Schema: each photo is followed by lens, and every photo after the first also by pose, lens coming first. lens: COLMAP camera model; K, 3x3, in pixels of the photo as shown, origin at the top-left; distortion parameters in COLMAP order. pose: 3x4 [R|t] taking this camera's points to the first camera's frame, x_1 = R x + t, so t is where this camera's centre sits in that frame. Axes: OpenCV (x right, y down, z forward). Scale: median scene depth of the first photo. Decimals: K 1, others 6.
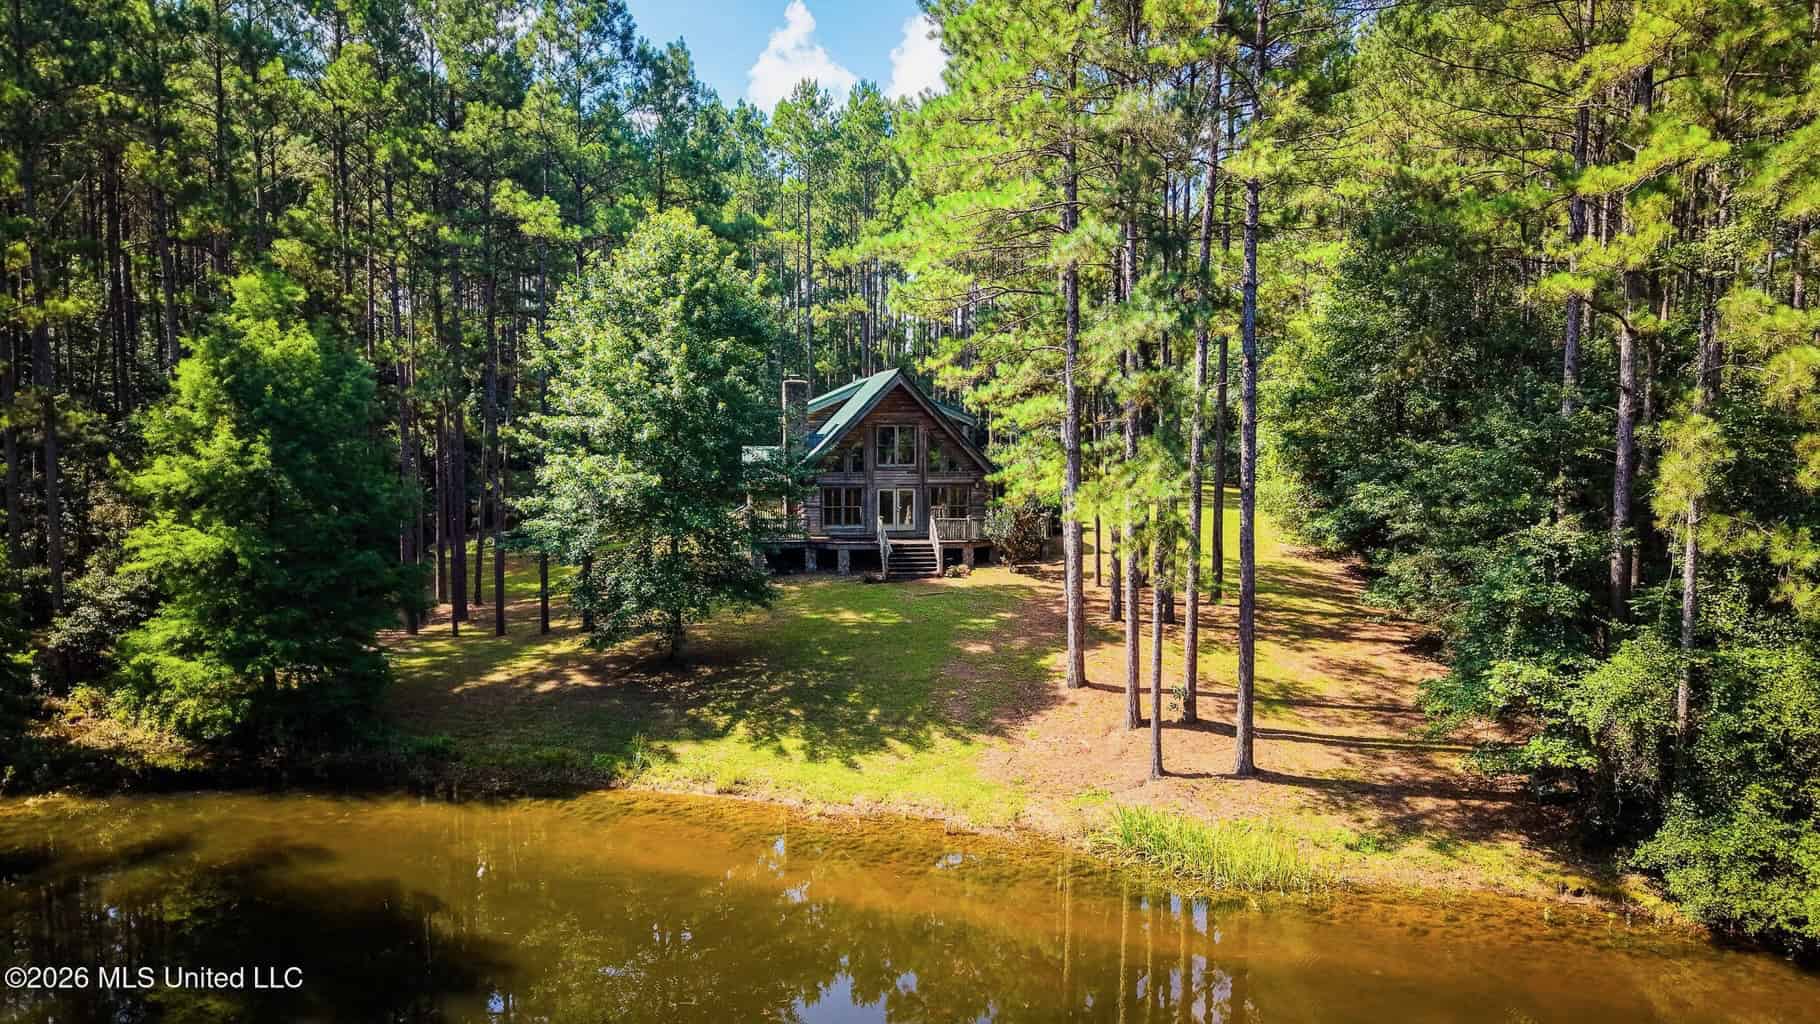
lens RADIAL K [[1184.6, 0, 909.7], [0, 1184.6, 519.5], [0, 0, 1]] dist [0.073172, -0.097573]
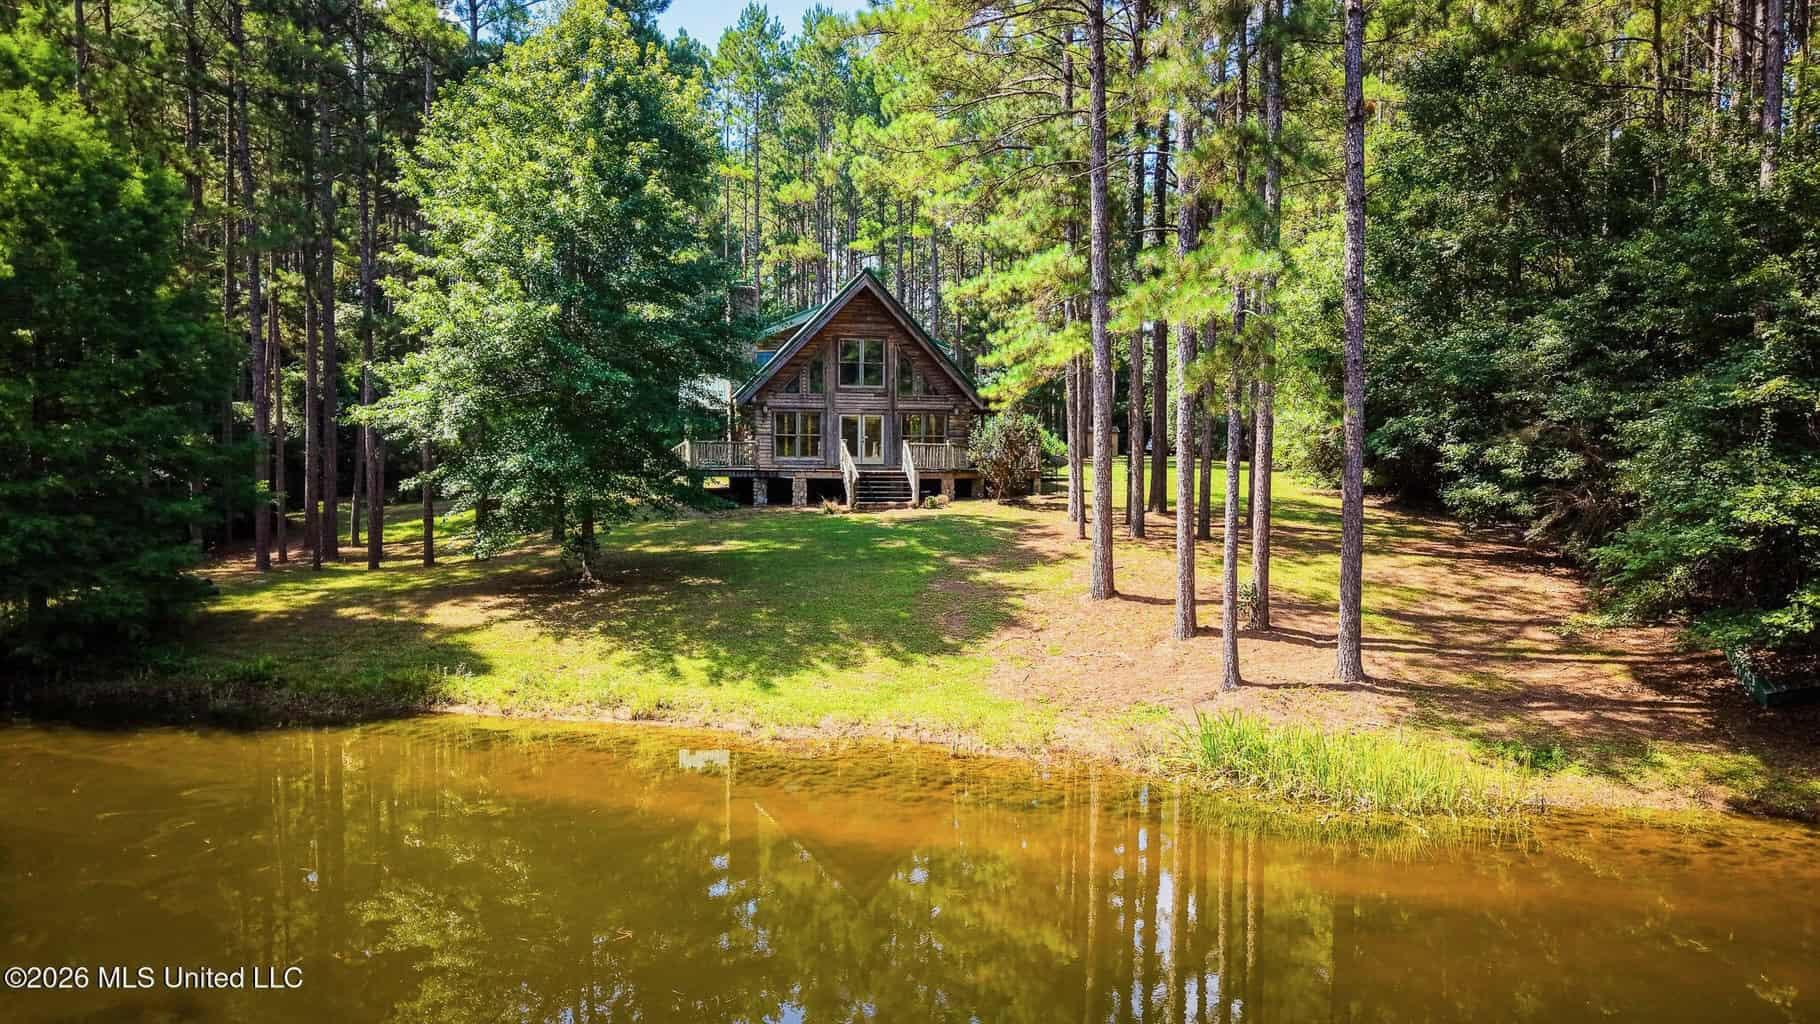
lens RADIAL K [[1236.4, 0, 904.4], [0, 1236.4, 513.2], [0, 0, 1]] dist [0.009012, 0.001649]
pose [[0.999450, -0.002661, 0.033068, -0.013381], [0.003211, 0.999857, -0.016581, 0.080435], [-0.033019, 0.016678, 0.999316, 0.160628]]
